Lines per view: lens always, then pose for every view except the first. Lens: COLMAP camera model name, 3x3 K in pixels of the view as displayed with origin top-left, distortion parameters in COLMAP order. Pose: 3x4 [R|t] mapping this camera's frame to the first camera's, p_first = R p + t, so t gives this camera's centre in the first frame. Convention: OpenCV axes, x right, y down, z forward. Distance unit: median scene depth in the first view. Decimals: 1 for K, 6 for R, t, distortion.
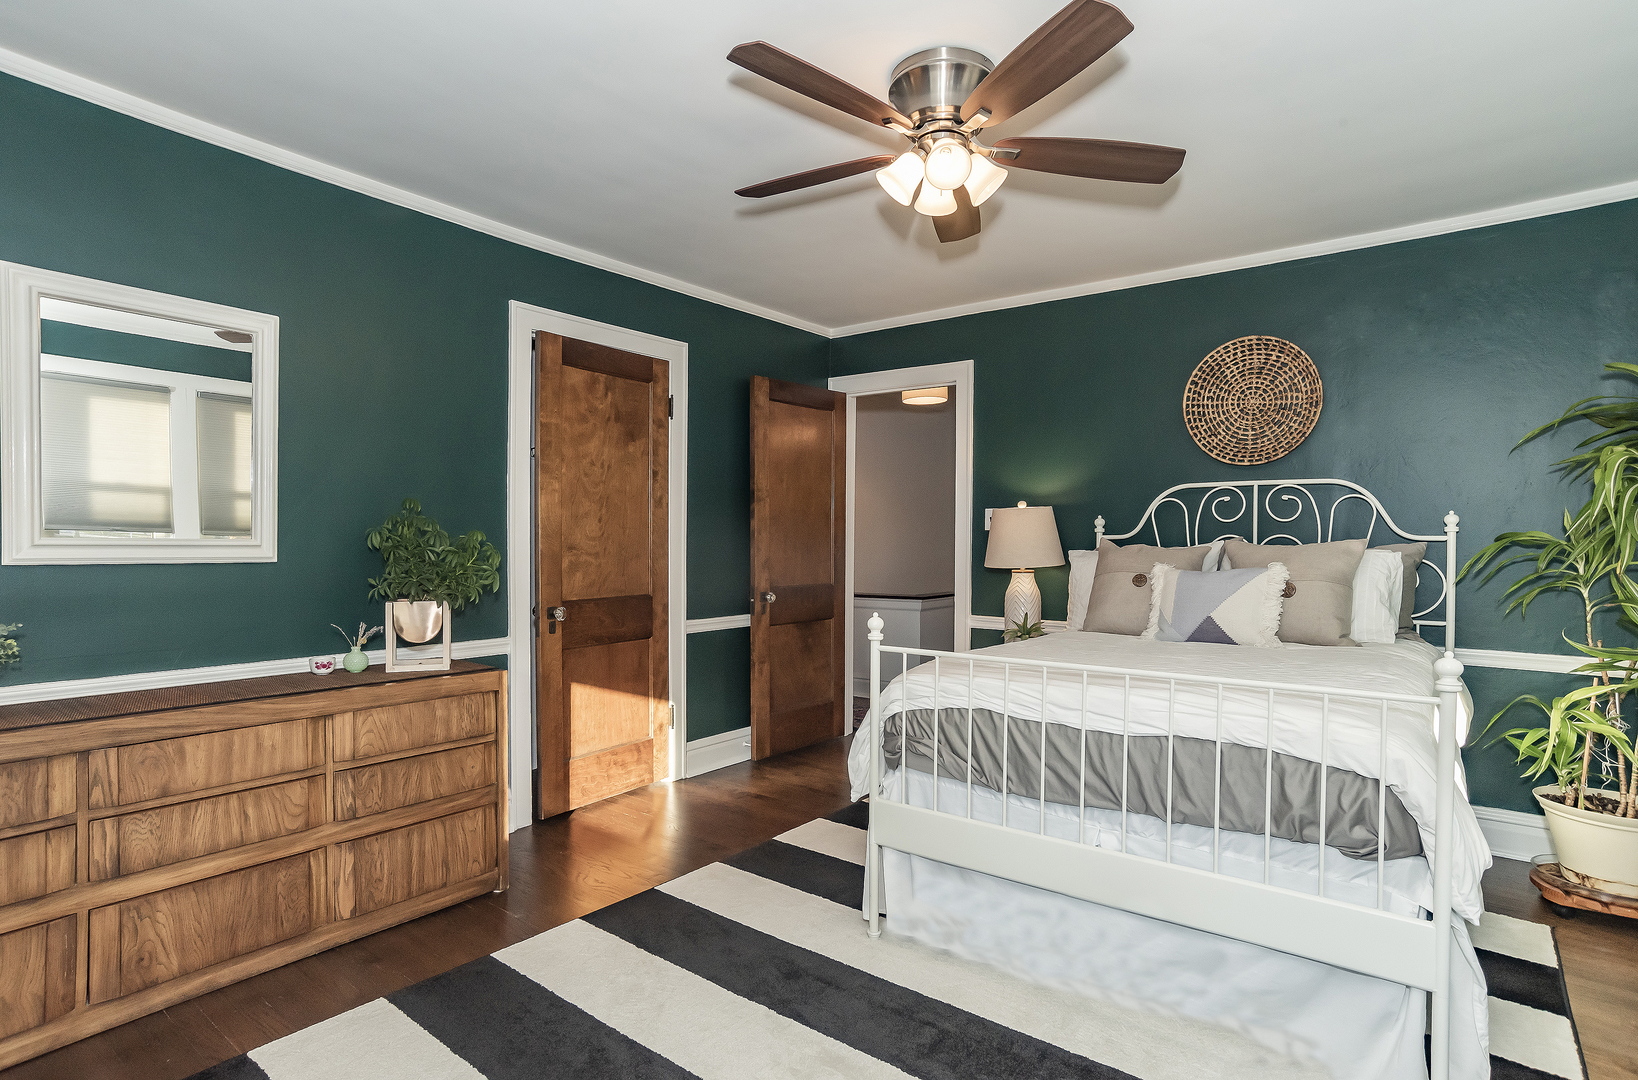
lens RADIAL K [[843.8, 0, 825.1], [0, 843.8, 547.0], [0, 0, 1]] dist [-0.007358, 0.000954]
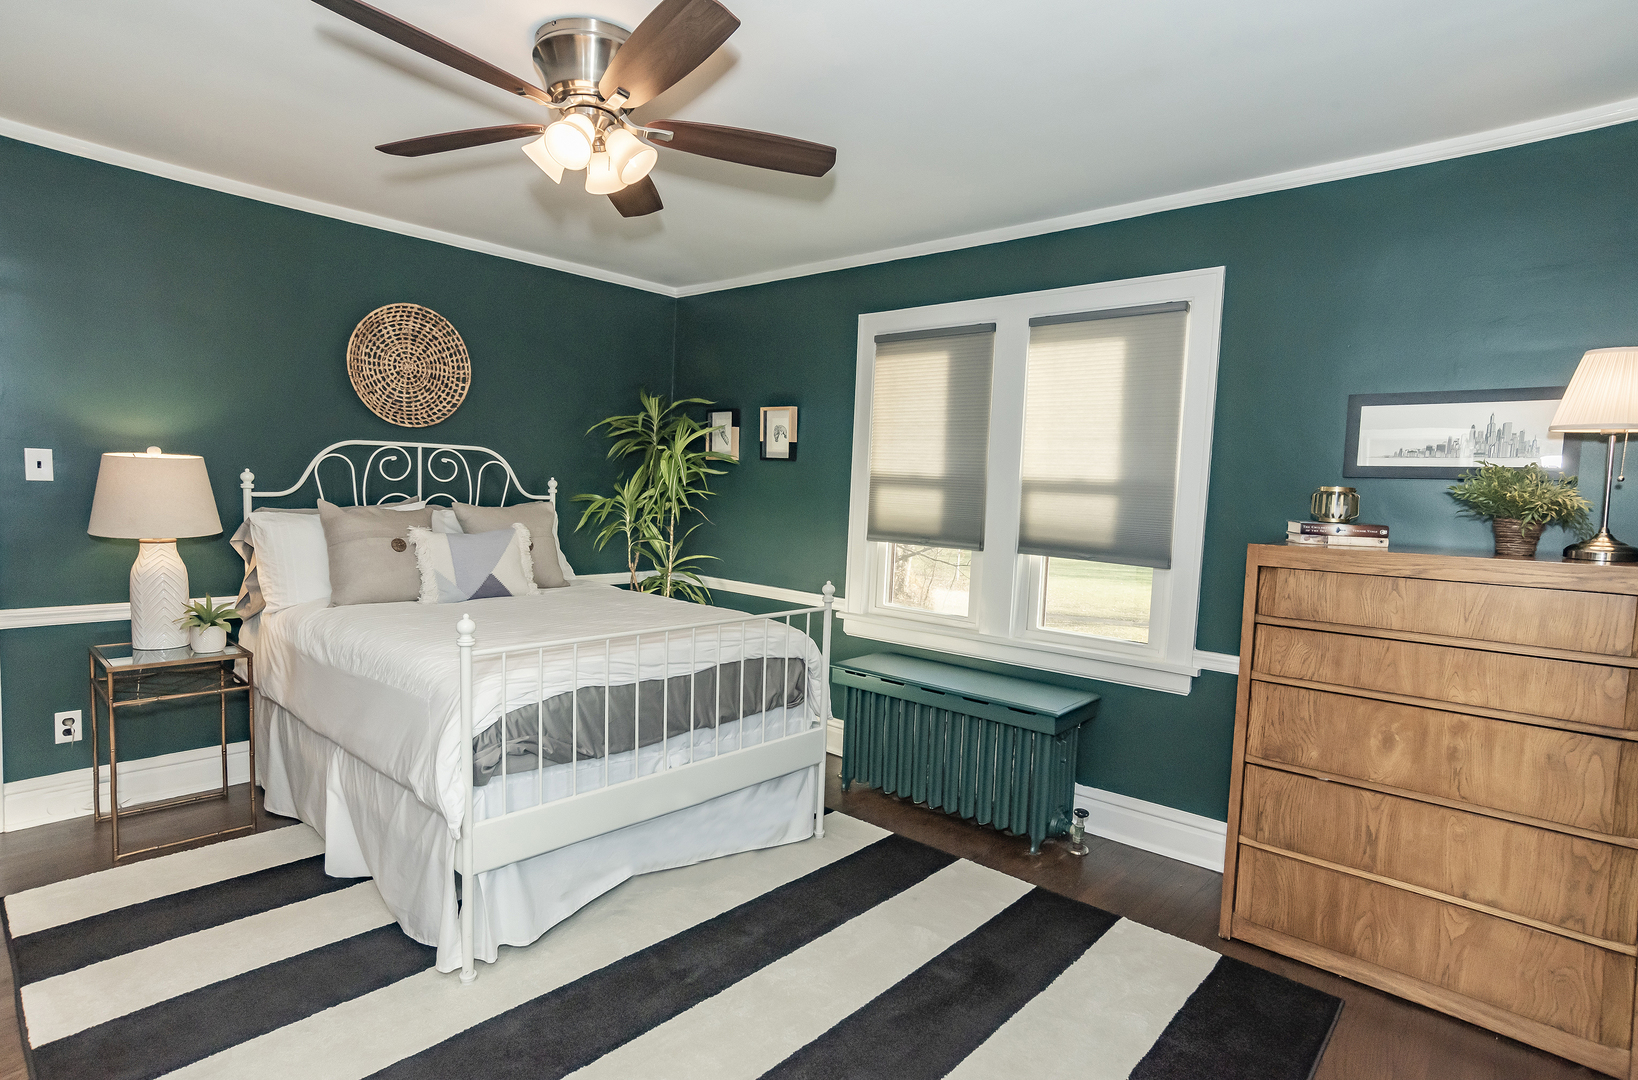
lens RADIAL K [[843.8, 0, 826.1], [0, 843.8, 537.8], [0, 0, 1]] dist [-0.007358, 0.000954]
pose [[0.090218, -0.067285, 0.993646, -0.508366], [-0.024504, 0.997263, 0.069755, -0.045568], [-0.995621, -0.030641, 0.088323, 0.384516]]
